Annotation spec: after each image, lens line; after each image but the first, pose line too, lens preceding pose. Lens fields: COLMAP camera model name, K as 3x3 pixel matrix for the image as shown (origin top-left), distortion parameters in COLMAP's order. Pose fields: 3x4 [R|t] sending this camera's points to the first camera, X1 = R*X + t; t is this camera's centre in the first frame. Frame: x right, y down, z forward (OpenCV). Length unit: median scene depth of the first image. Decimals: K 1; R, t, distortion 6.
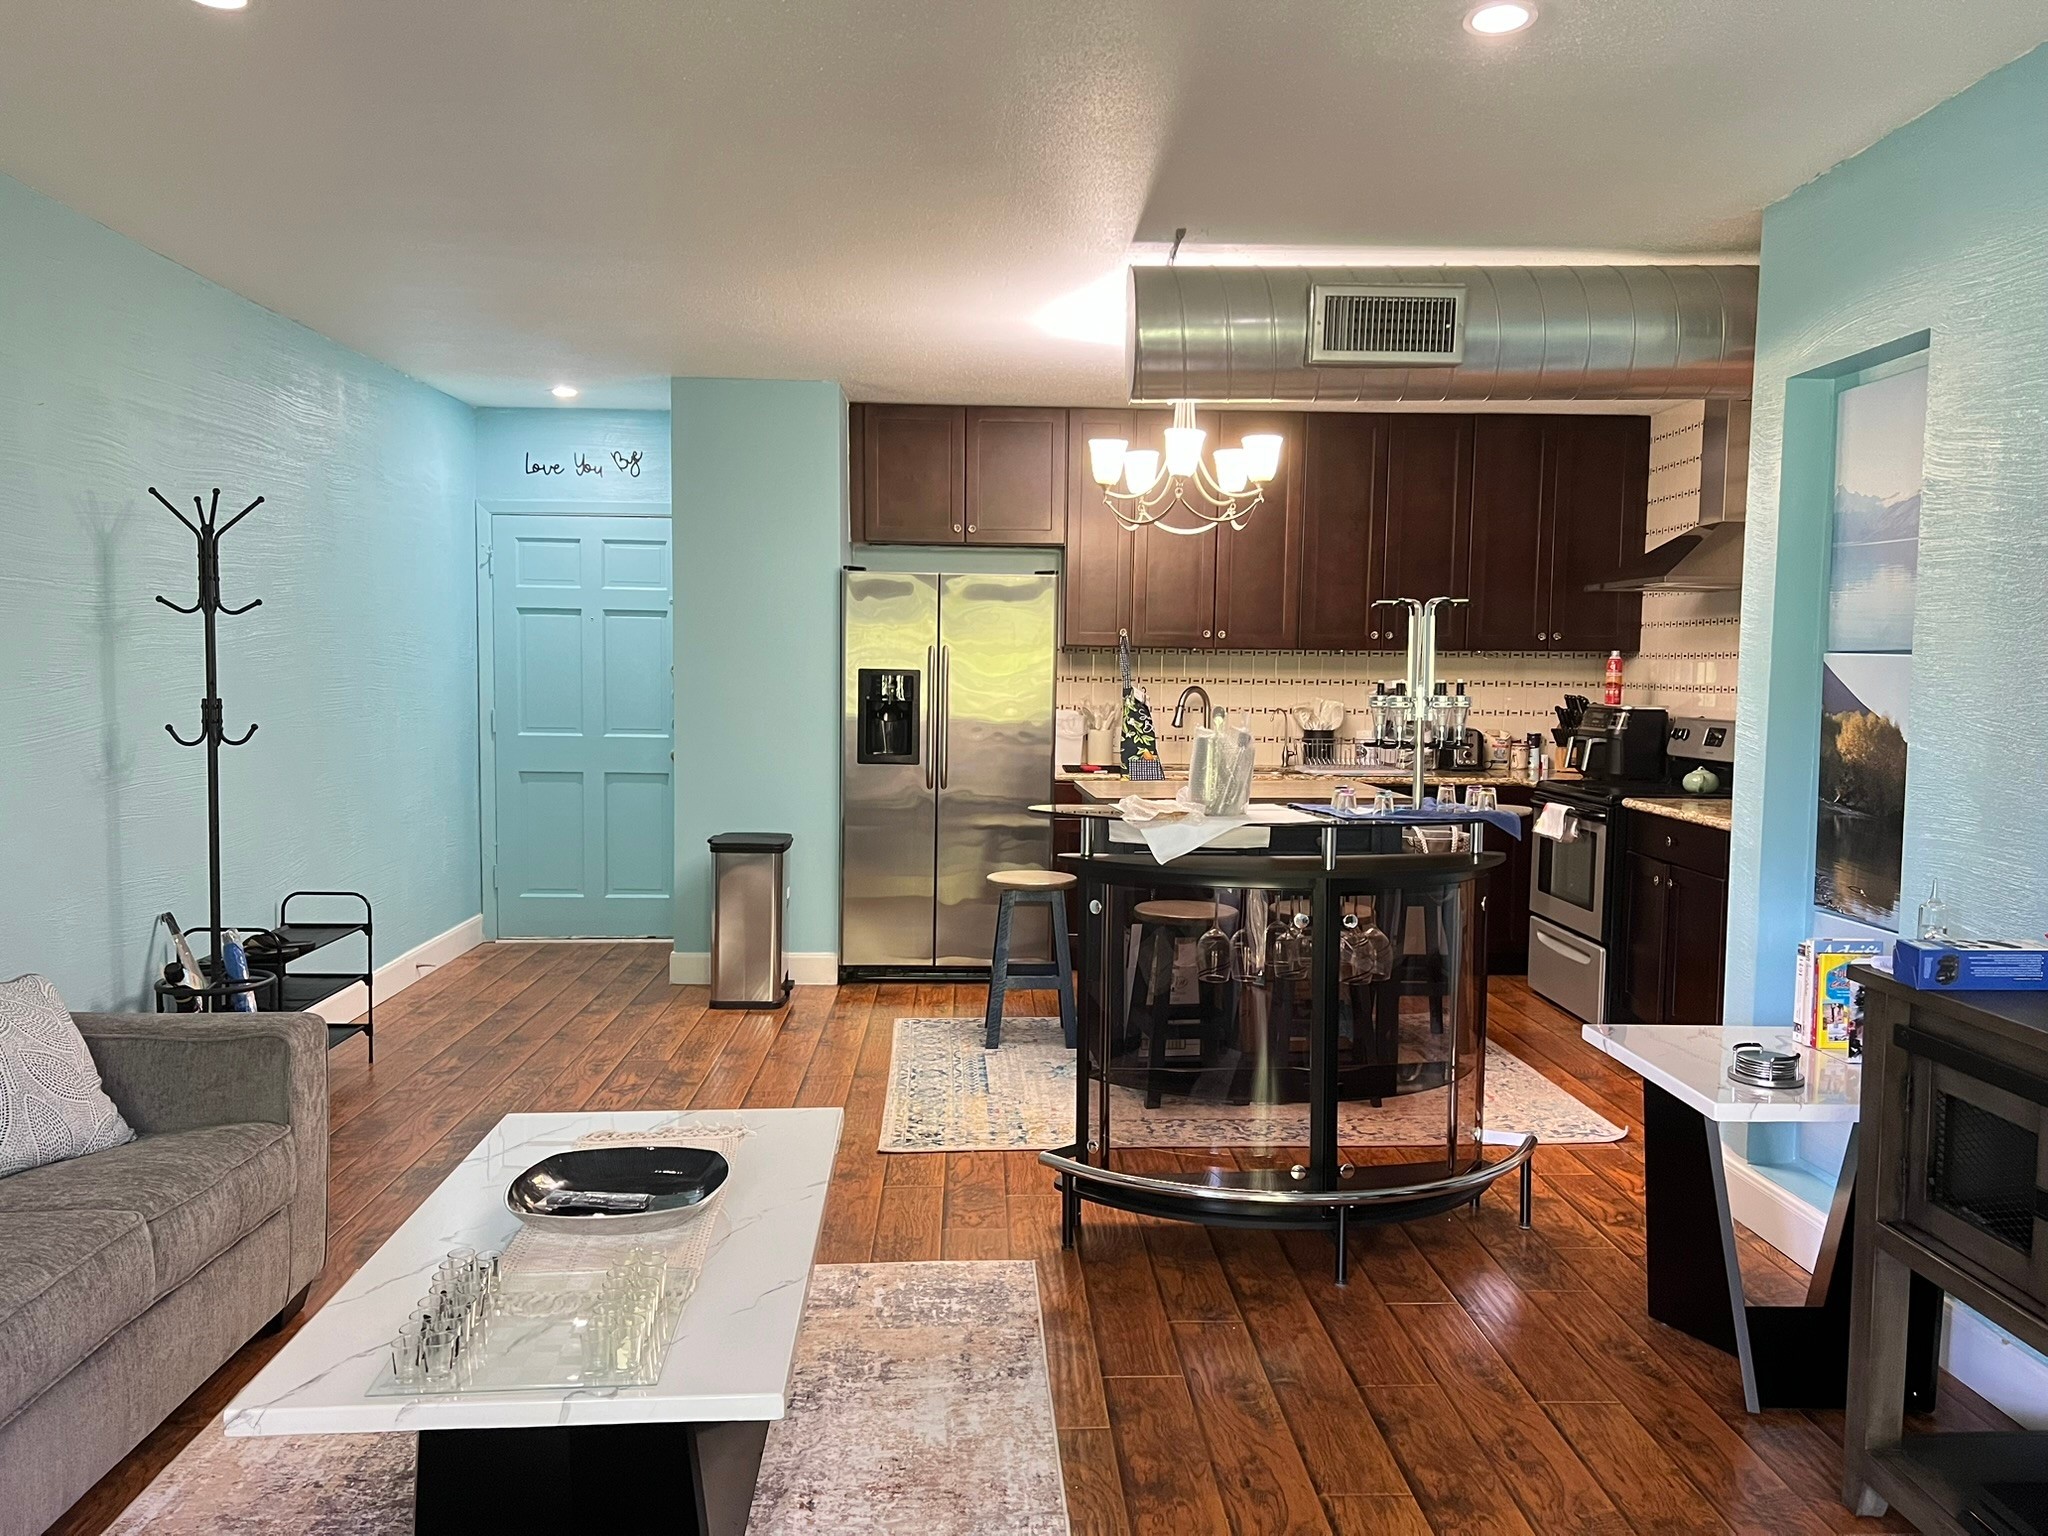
lens RADIAL K [[1550.6, 0, 1024.0], [0, 1550.6, 768.0], [0, 0, 1]] dist [0.046559, -0.000789]
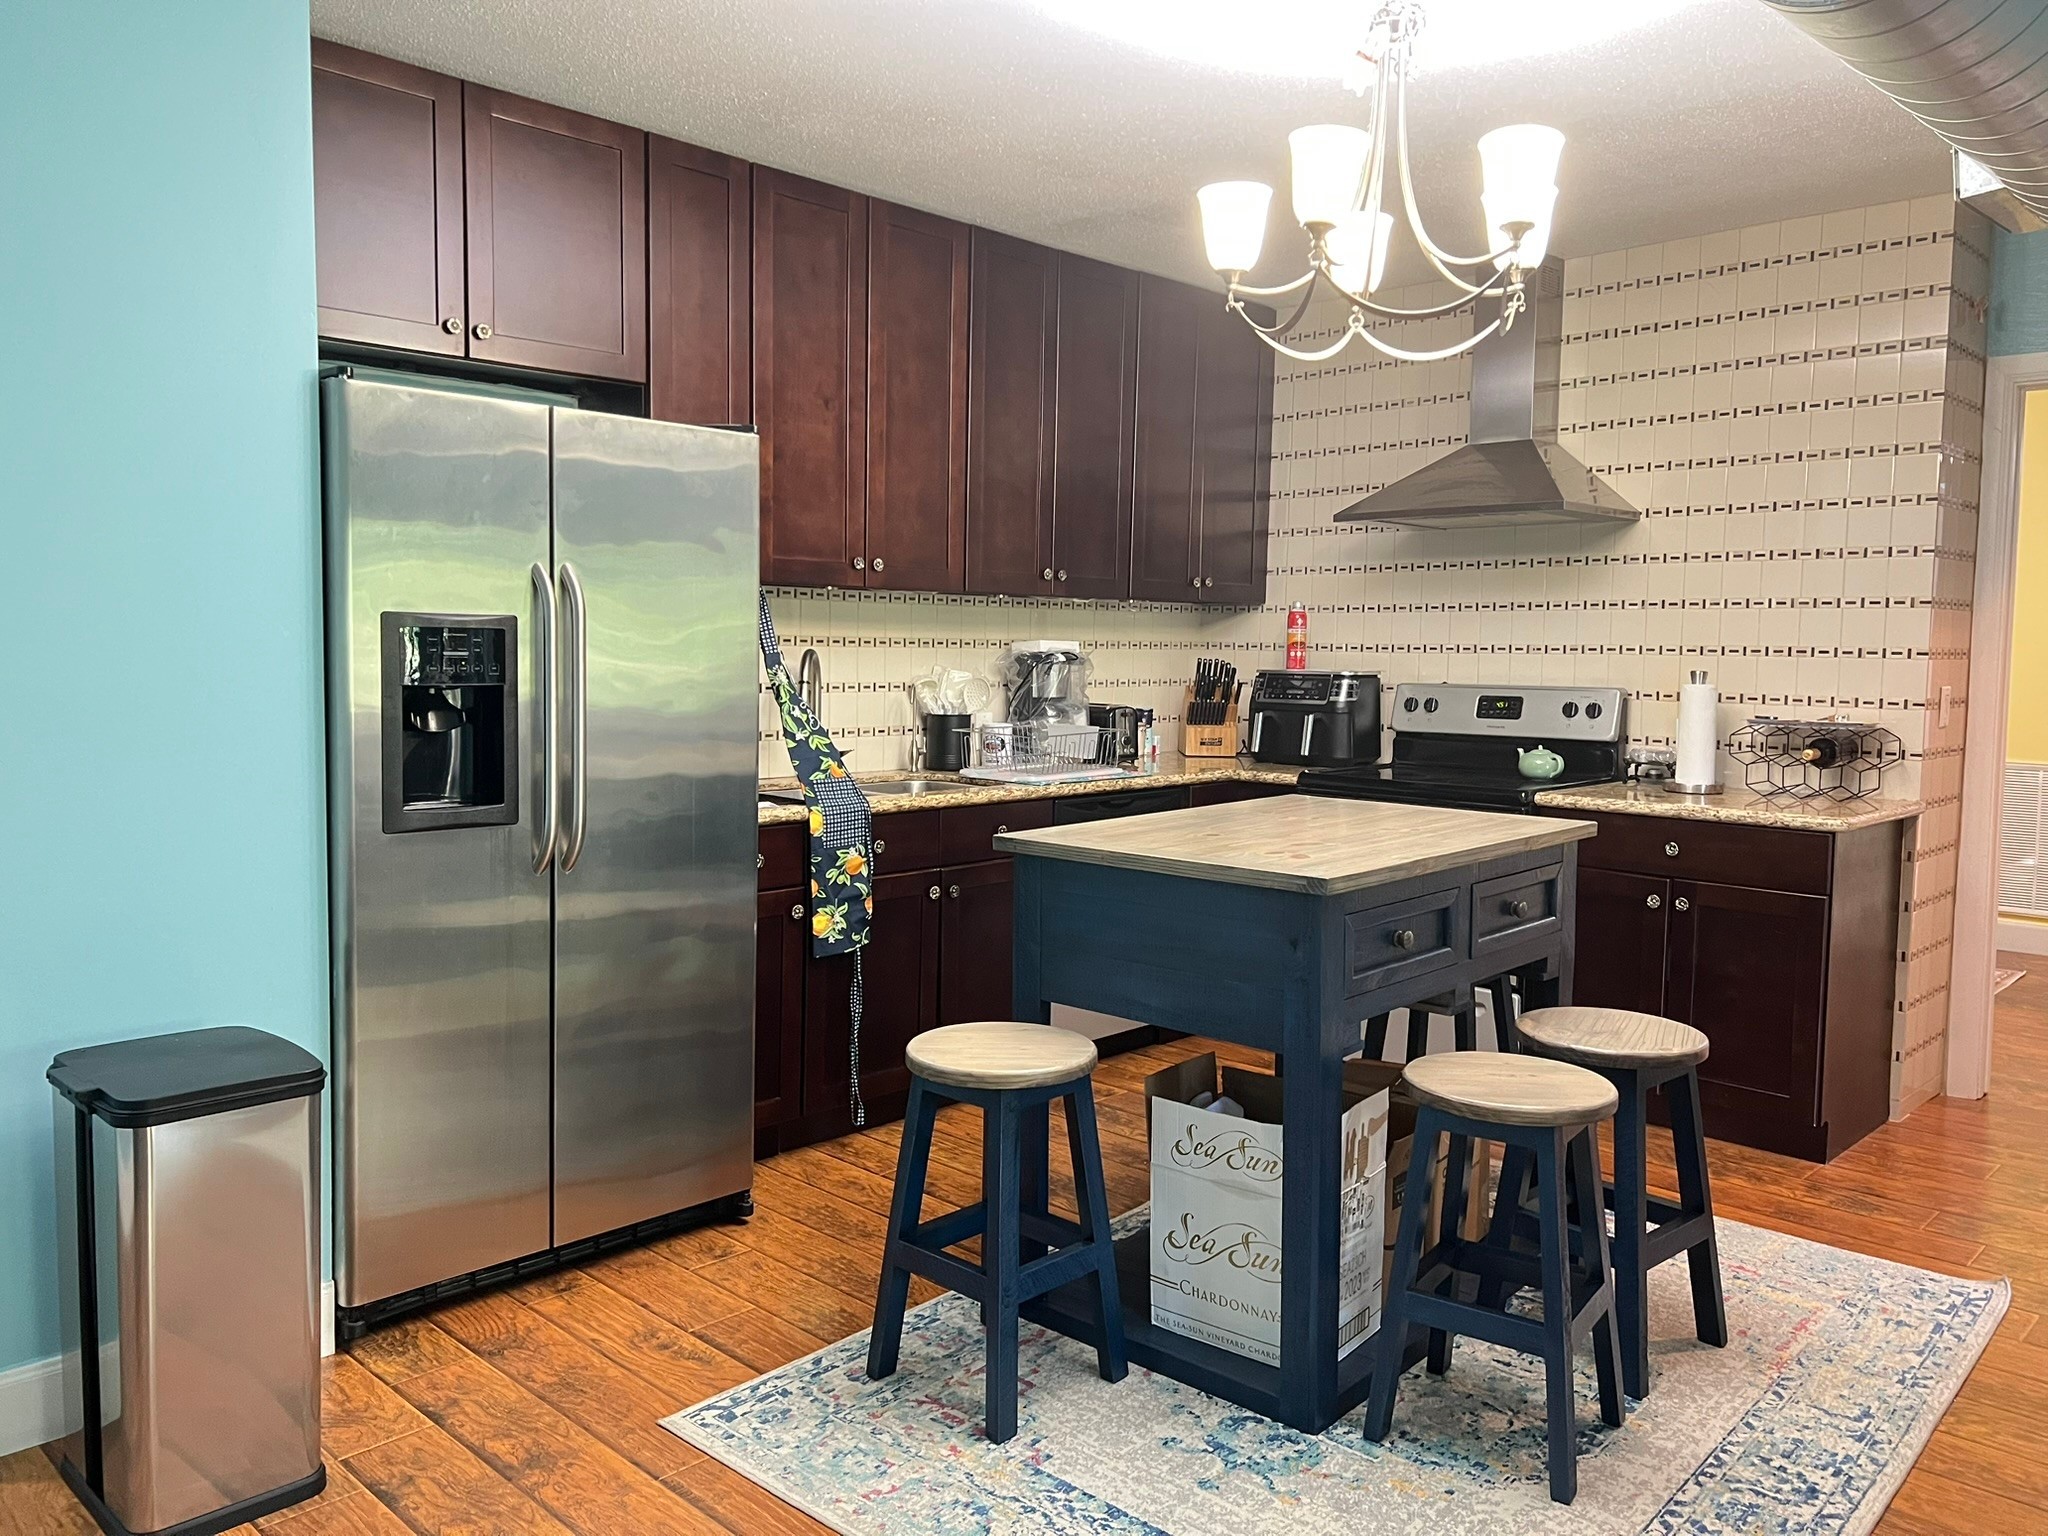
lens RADIAL K [[1540.4, 0, 1024.0], [0, 1540.4, 768.0], [0, 0, 1]] dist [-0.000573, -0.002304]
pose [[0.726996, -0.061772, 0.683858, -0.270931], [0.044243, 0.998090, 0.043123, -0.032188], [-0.685215, -0.001094, 0.728340, 0.560931]]
